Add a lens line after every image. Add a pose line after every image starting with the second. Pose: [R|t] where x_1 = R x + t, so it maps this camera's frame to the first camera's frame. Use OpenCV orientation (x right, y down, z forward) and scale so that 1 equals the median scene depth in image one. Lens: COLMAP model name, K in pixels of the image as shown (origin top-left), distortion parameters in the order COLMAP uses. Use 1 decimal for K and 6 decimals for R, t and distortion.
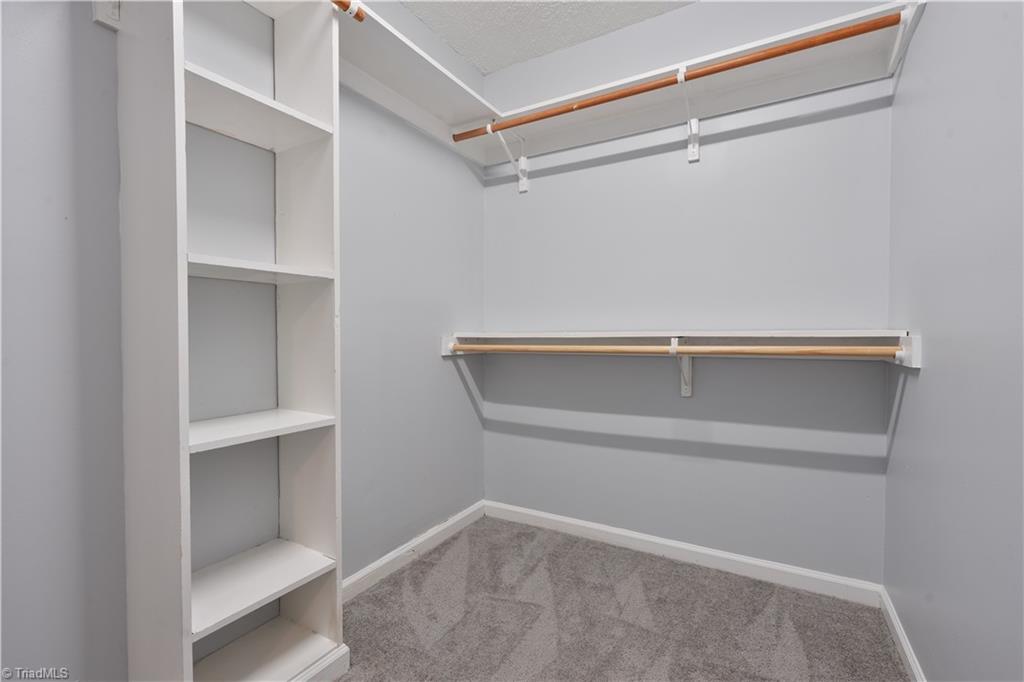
lens RADIAL K [[457.7, 0, 510.6], [0, 457.7, 339.0], [0, 0, 1]] dist [-0.002860, 0.000314]
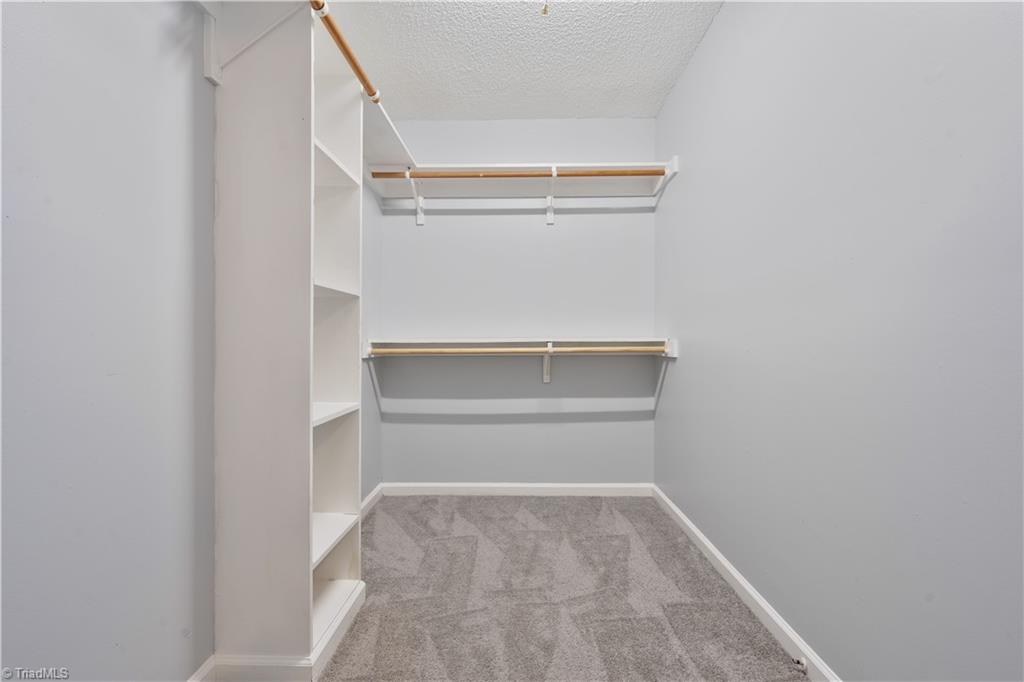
lens RADIAL K [[457.7, 0, 514.4], [0, 457.7, 338.4], [0, 0, 1]] dist [-0.002860, 0.000314]
pose [[0.871680, 0.003777, 0.490061, -0.479630], [0.005239, 0.999841, -0.017025, 0.009475], [-0.490048, 0.017408, 0.871522, -0.261156]]
